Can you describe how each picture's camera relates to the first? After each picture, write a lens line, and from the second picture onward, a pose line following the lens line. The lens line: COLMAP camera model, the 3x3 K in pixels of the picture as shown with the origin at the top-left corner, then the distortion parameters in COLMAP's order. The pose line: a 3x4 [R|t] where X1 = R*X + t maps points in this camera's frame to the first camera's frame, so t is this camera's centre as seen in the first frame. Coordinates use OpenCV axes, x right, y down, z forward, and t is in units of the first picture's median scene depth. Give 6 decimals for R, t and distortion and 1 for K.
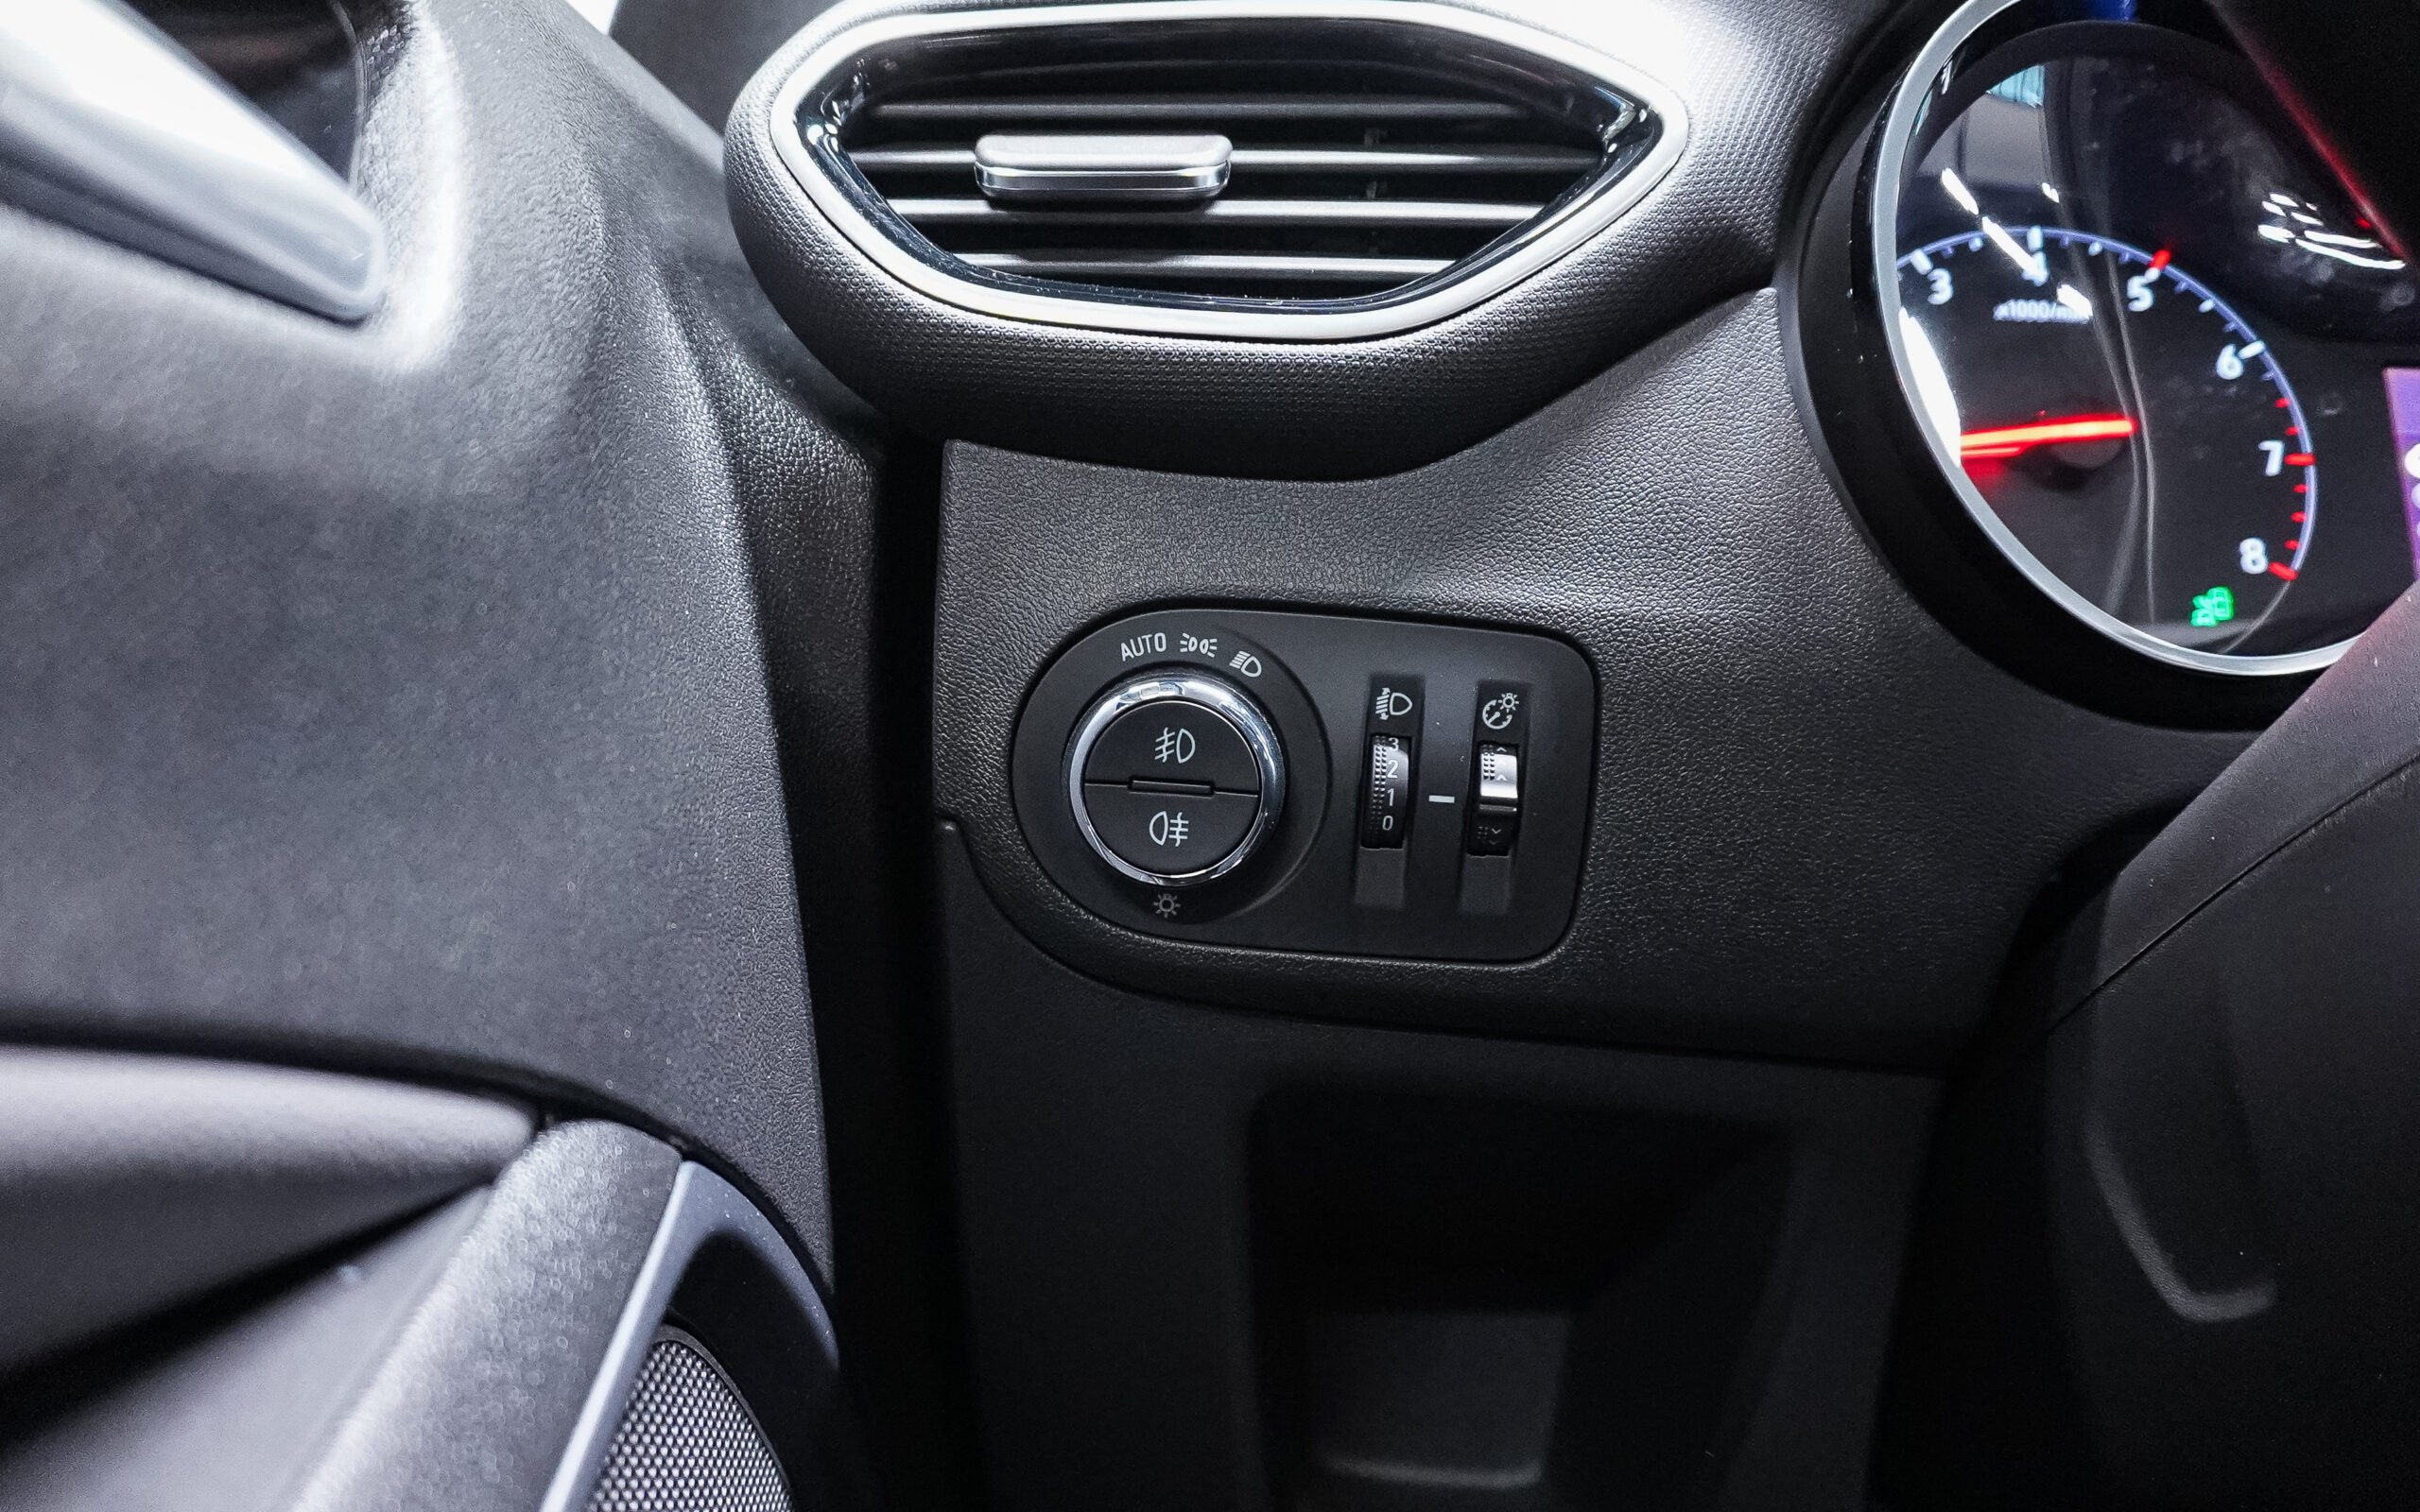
lens RADIAL K [[1654.0, 0, 1210.7], [0, 1654.0, 741.4], [0, 0, 1]] dist [-0.018864, 0.021005]
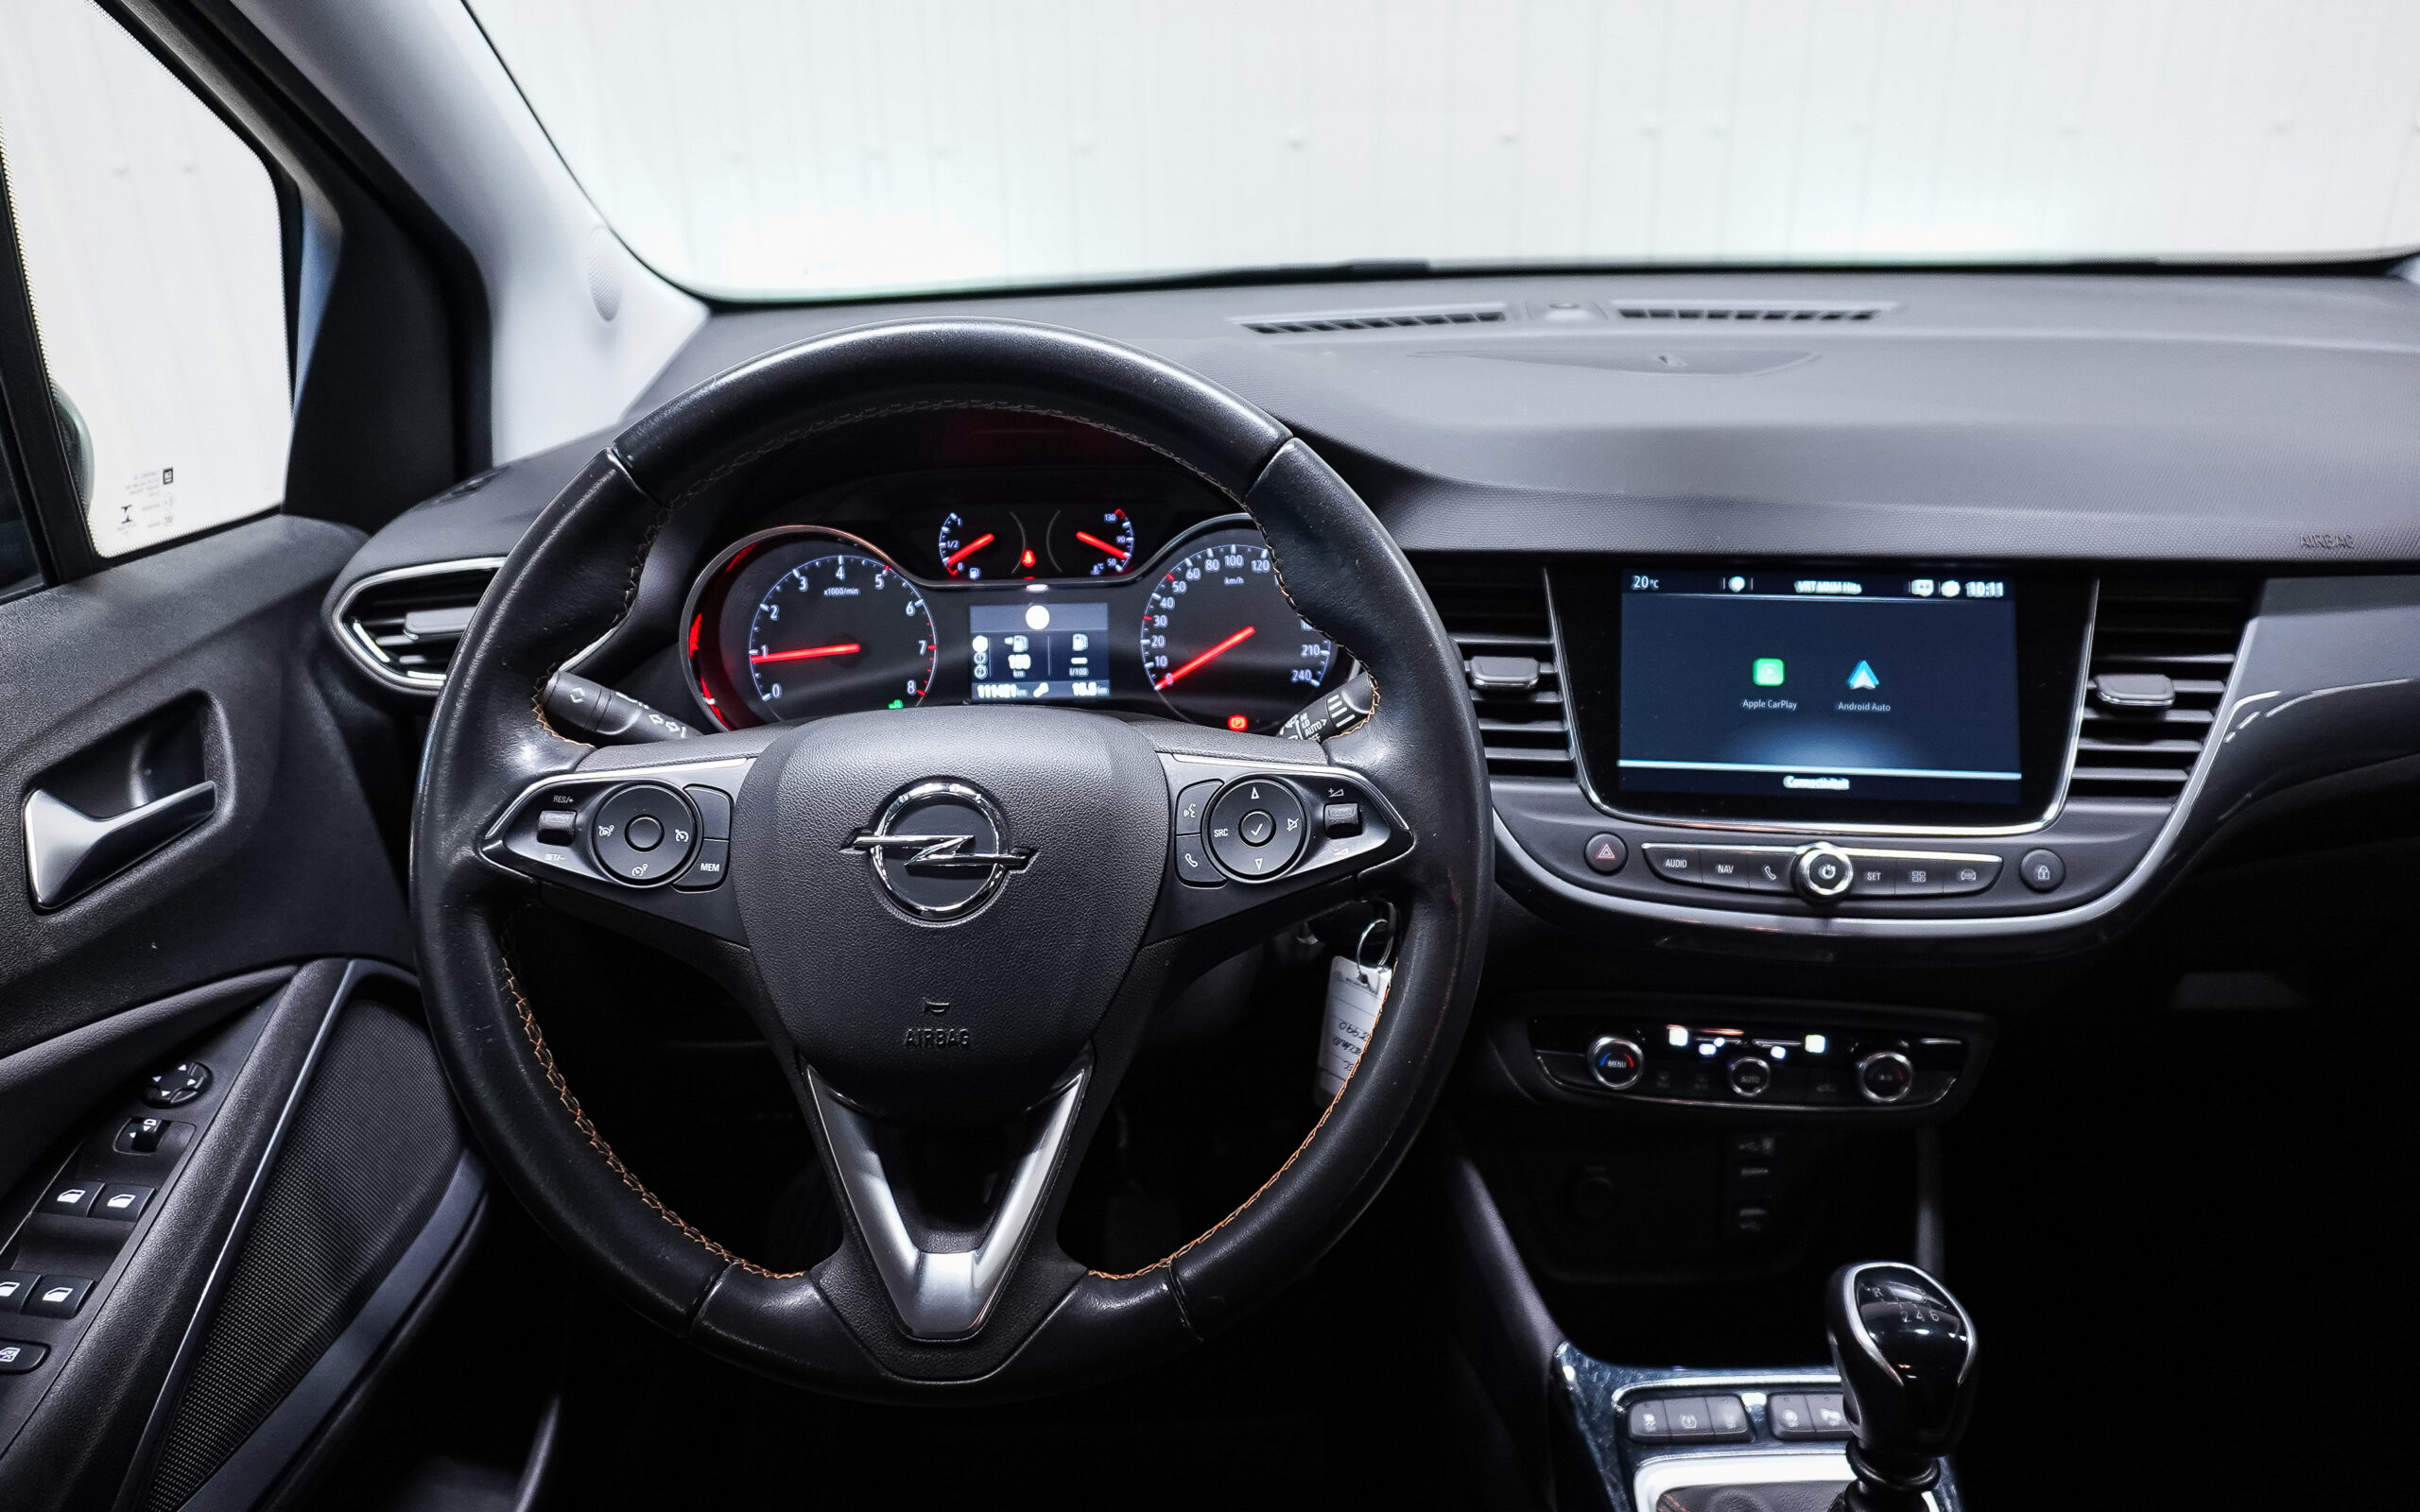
lens RADIAL K [[1654.0, 0, 1186.5], [0, 1654.0, 732.6], [0, 0, 1]] dist [-0.018864, 0.021005]
pose [[0.997683, -0.068007, 0.001740, 1.338151], [0.064714, 0.956641, 0.283990, -0.982010], [-0.020978, -0.283219, 0.958826, -2.071427]]
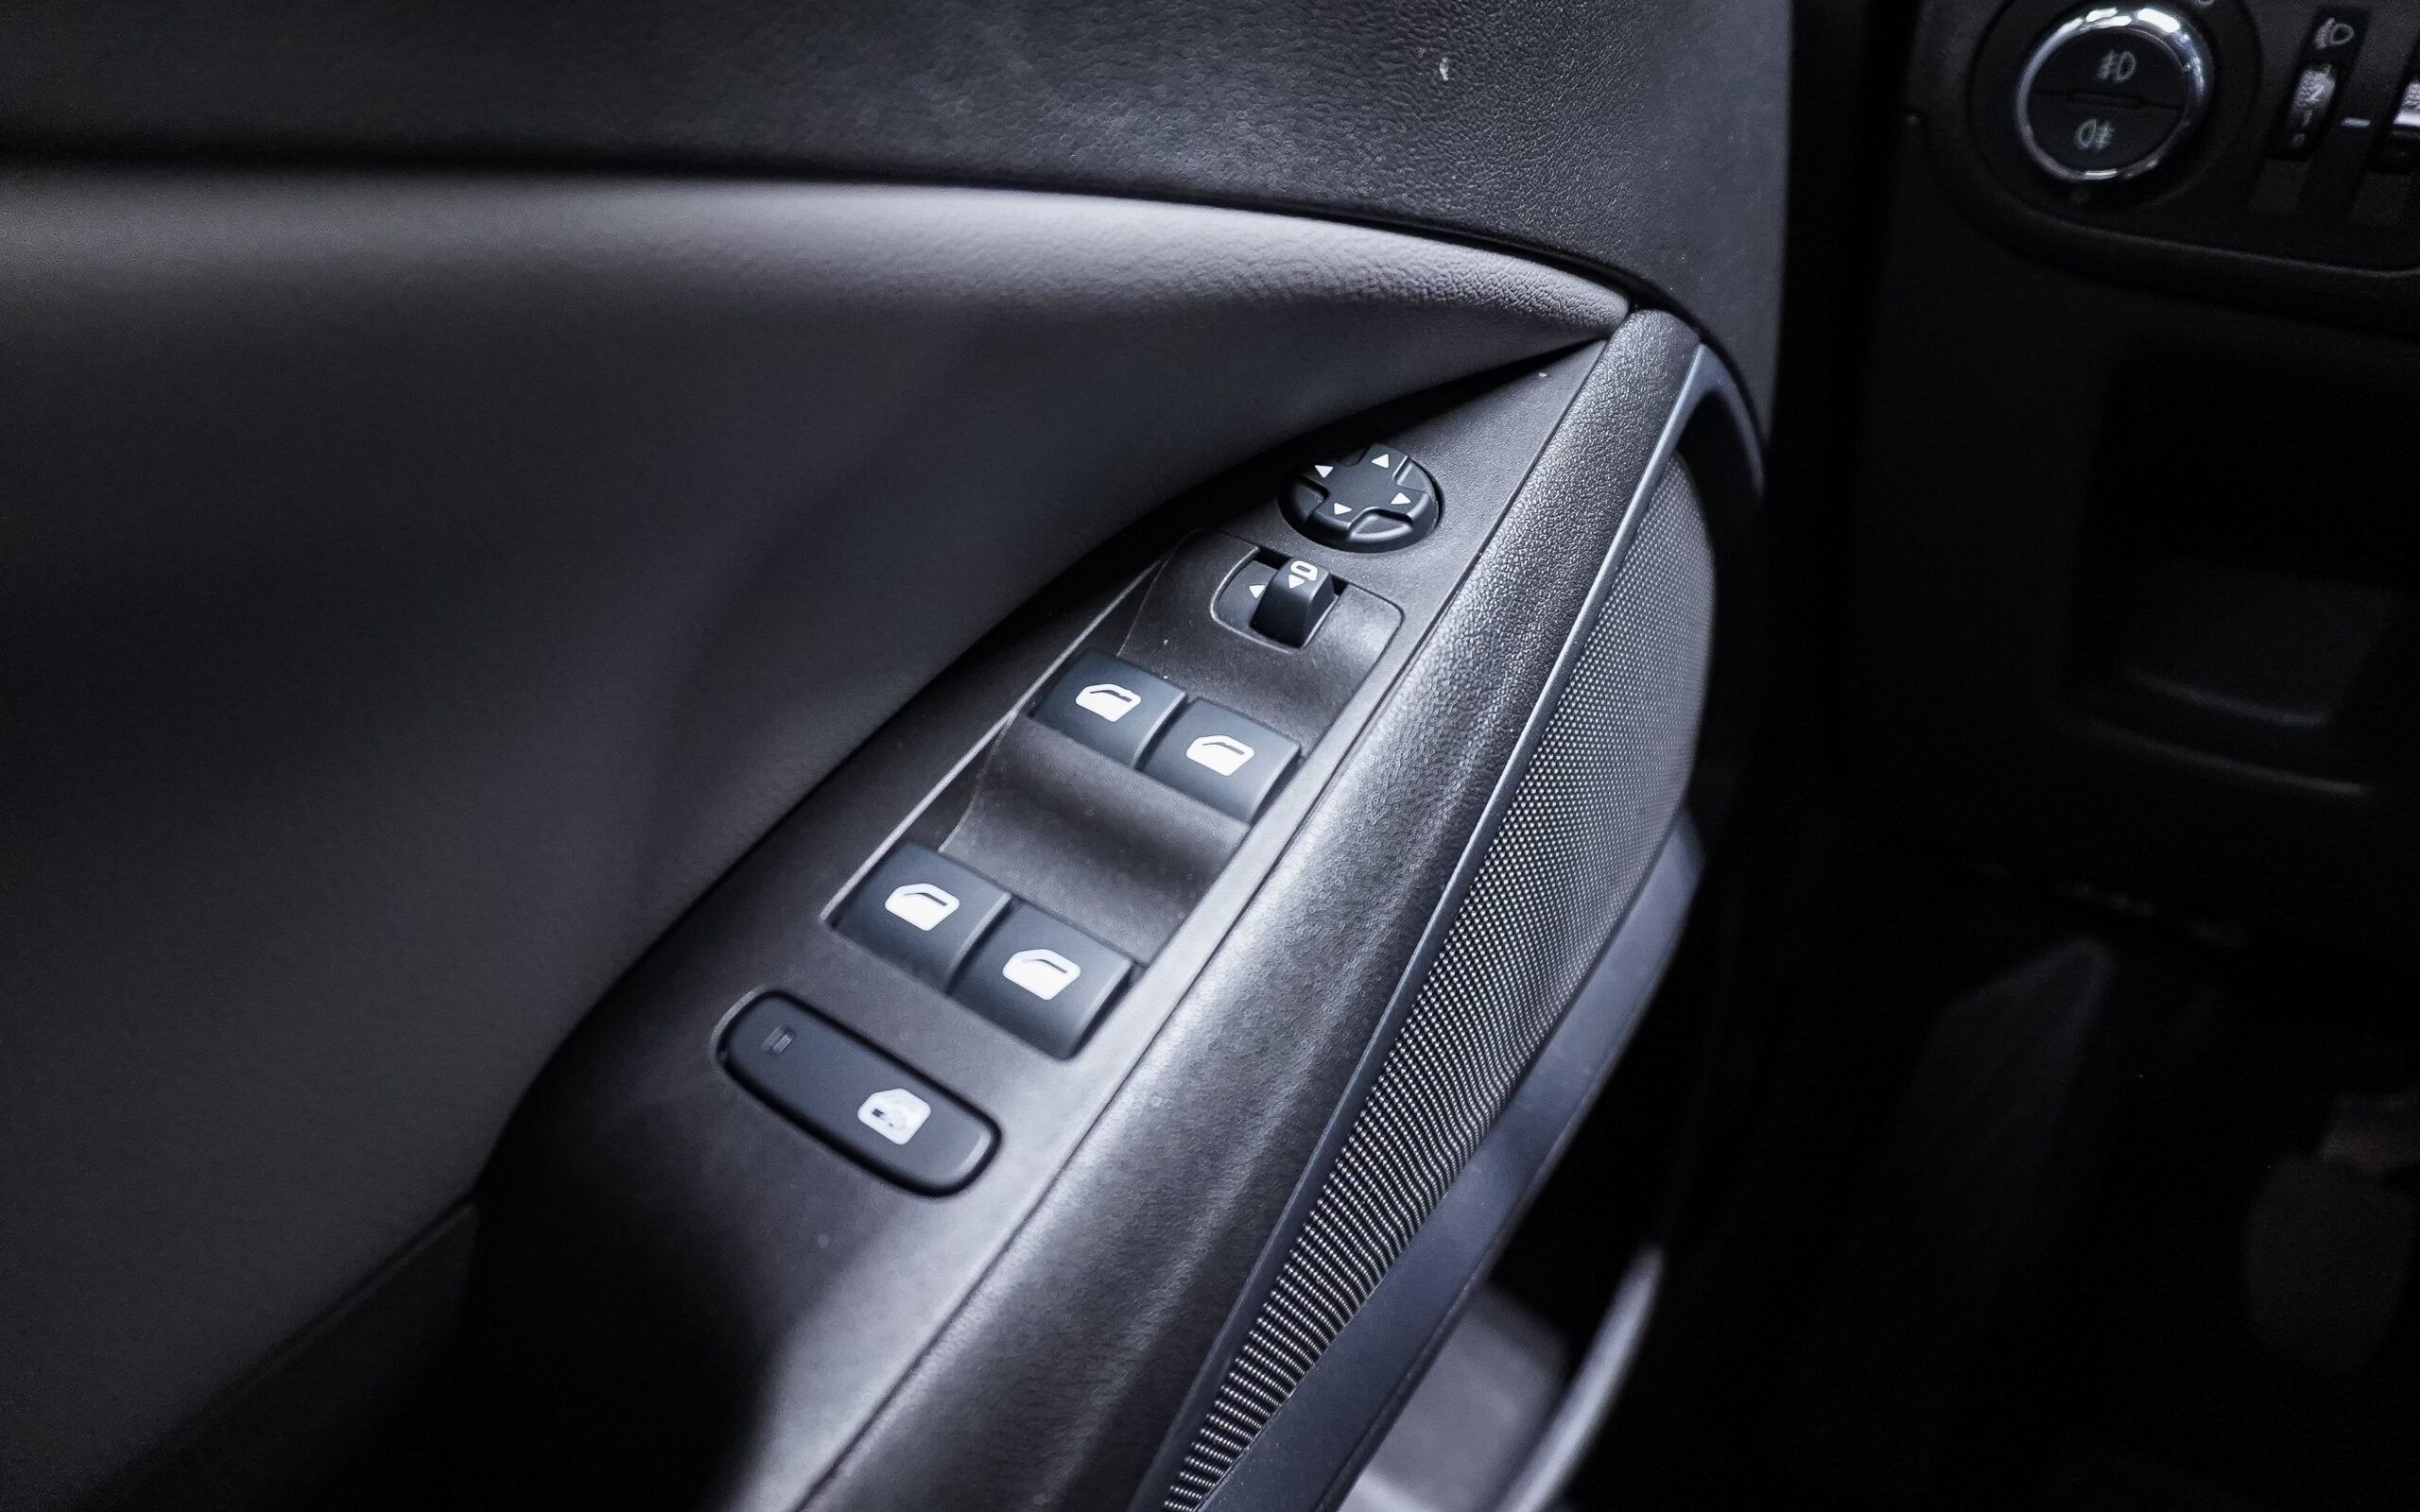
lens RADIAL K [[1654.0, 0, 1201.5], [0, 1654.0, 752.6], [0, 0, 1]] dist [-0.018864, 0.021005]
pose [[0.865962, 0.233943, -0.442018, 0.051543], [-0.010443, 0.892109, 0.451700, -0.089476], [0.500000, -0.386540, 0.774976, -0.519967]]
